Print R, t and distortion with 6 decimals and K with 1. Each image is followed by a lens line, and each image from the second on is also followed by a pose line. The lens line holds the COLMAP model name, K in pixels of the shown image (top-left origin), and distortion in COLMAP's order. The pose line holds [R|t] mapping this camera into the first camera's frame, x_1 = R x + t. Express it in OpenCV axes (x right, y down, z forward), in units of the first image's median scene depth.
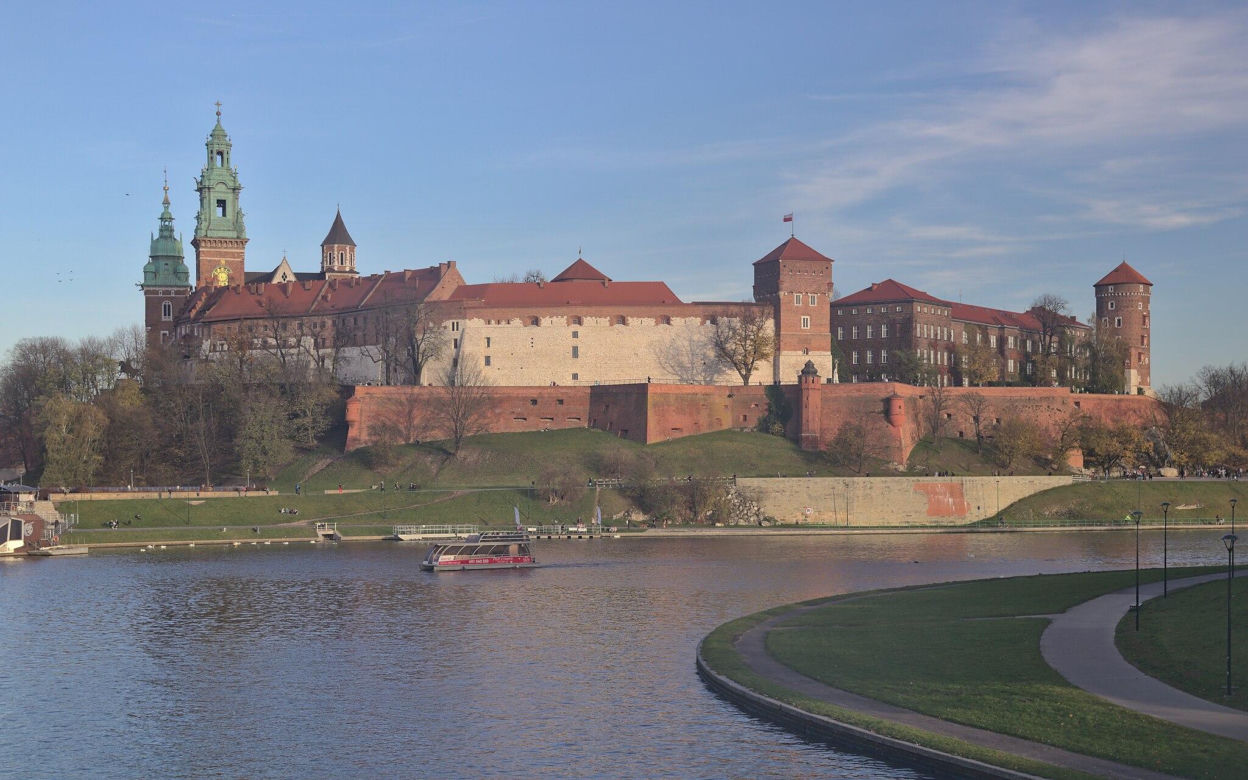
lens RADIAL K [[3587.8, 0, 624.0], [0, 3587.8, 390.0], [0, 0, 1]] dist [0.245229, 0.611261]
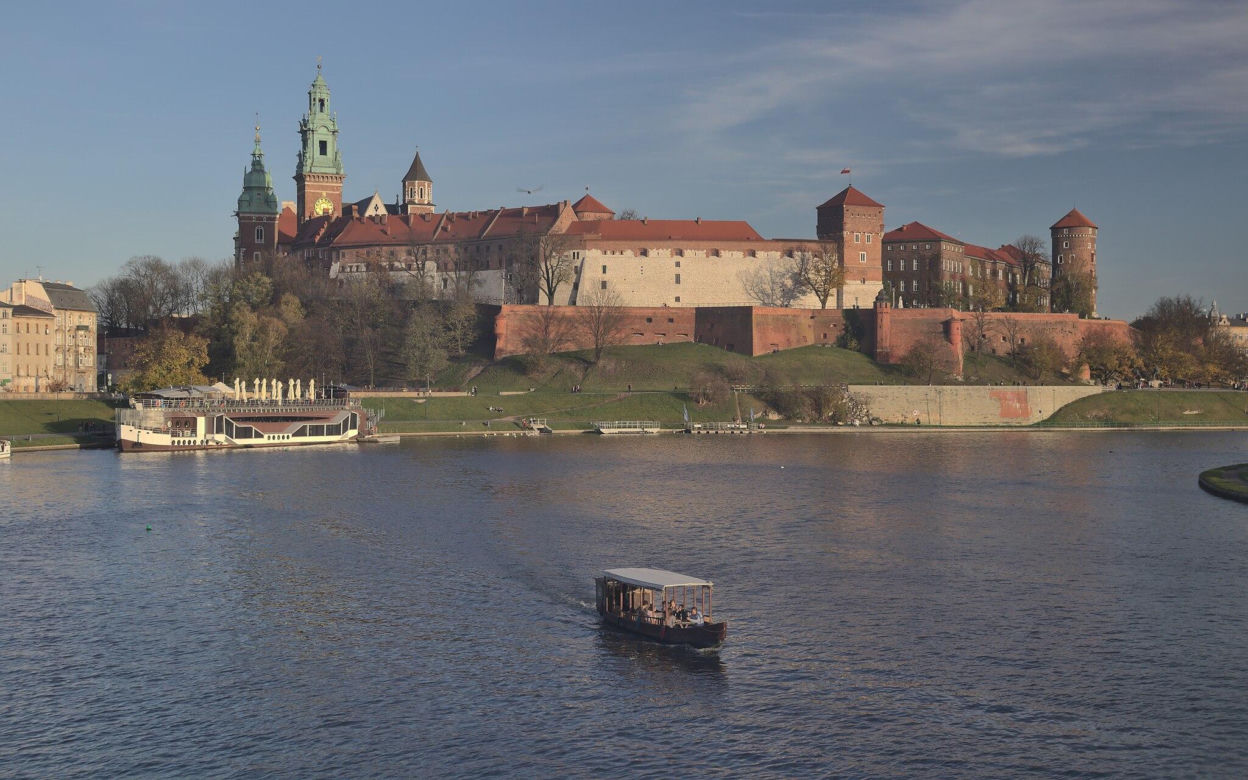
lens RADIAL K [[3587.8, 0, 624.0], [0, 3587.8, 390.0], [0, 0, 1]] dist [0.245229, 0.611261]
pose [[0.986685, 0.010409, 0.162308, -0.227769], [-0.014698, 0.999573, 0.025244, -0.003493], [-0.161976, -0.027293, 0.986417, -0.183605]]
